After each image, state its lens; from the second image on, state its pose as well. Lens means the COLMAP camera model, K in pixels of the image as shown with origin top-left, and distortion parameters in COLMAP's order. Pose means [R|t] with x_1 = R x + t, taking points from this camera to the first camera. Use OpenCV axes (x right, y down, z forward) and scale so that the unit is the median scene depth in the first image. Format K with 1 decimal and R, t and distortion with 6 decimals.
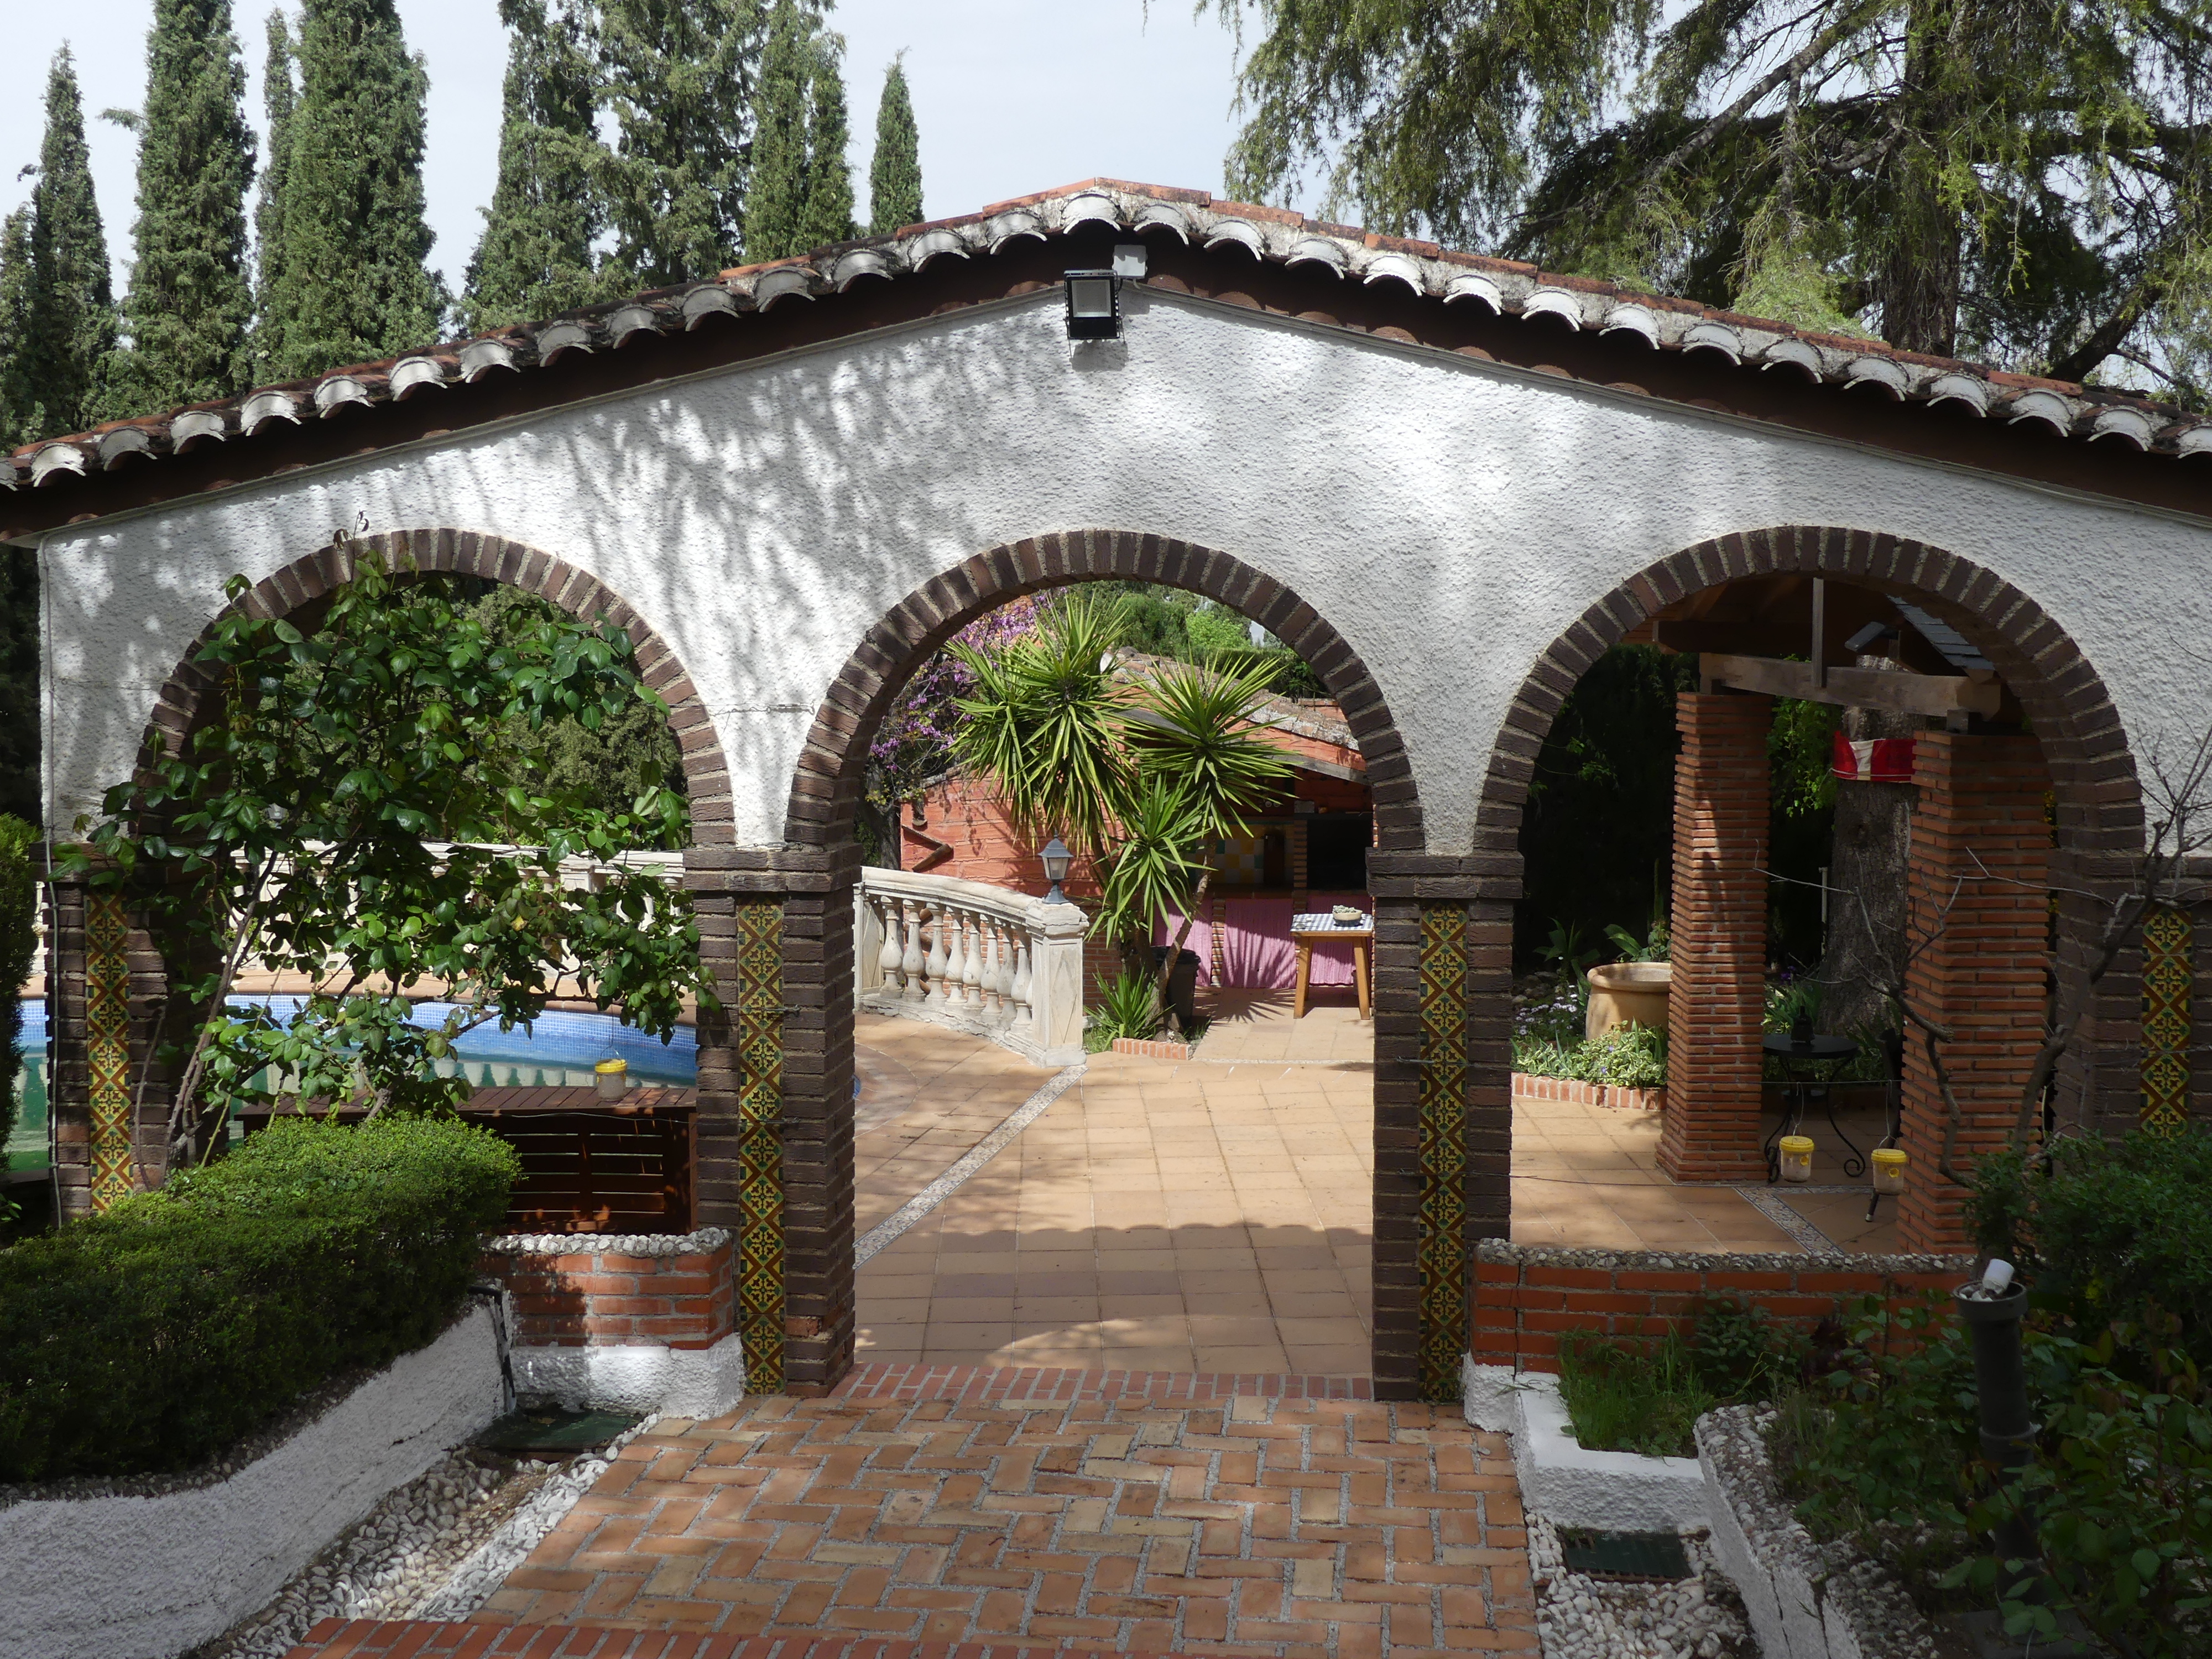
lens RADIAL K [[2317.5, 0, 1105.9], [0, 2317.5, 827.7], [0, 0, 1]] dist [-0.000815, 0.000000]
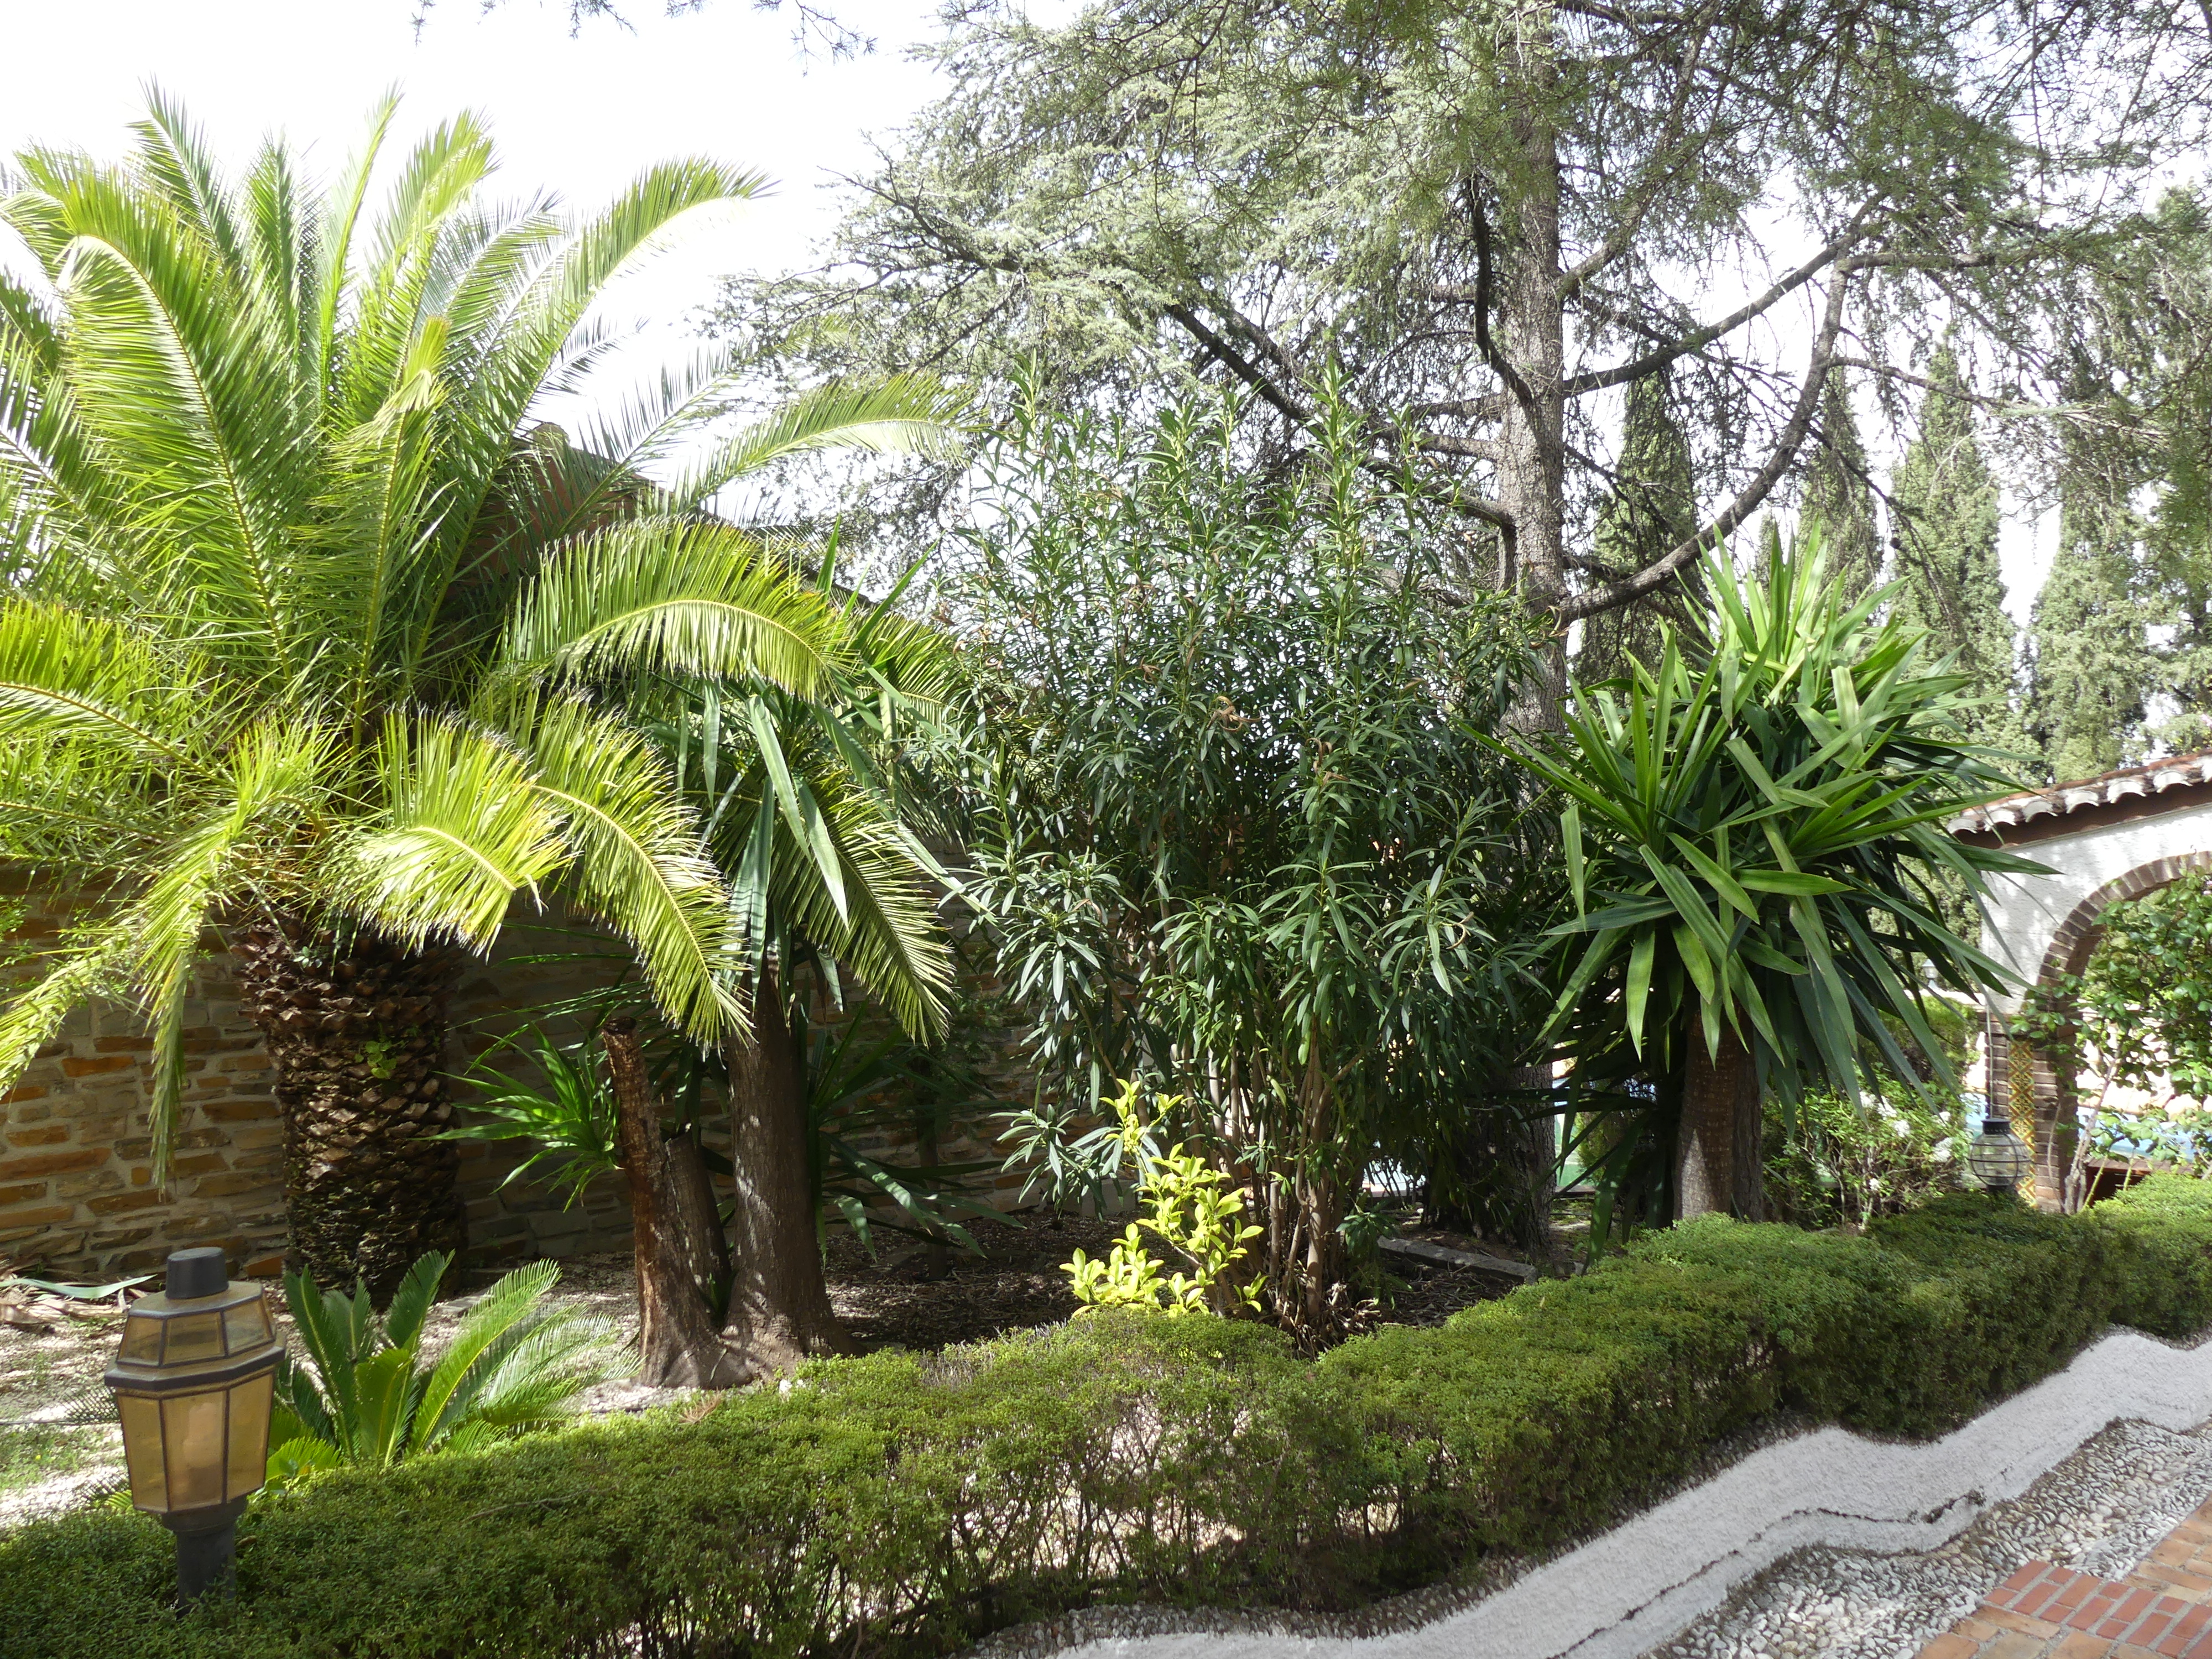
lens RADIAL K [[1644.3, 0, 1106.2], [0, 1644.3, 832.5], [0, 0, 1]] dist [-0.003428, 0.002441]
pose [[0.757660, -0.023567, -0.652224, -0.115024], [-0.024553, 0.997611, -0.064570, -0.037053], [0.652187, 0.064936, 0.755271, -0.518687]]
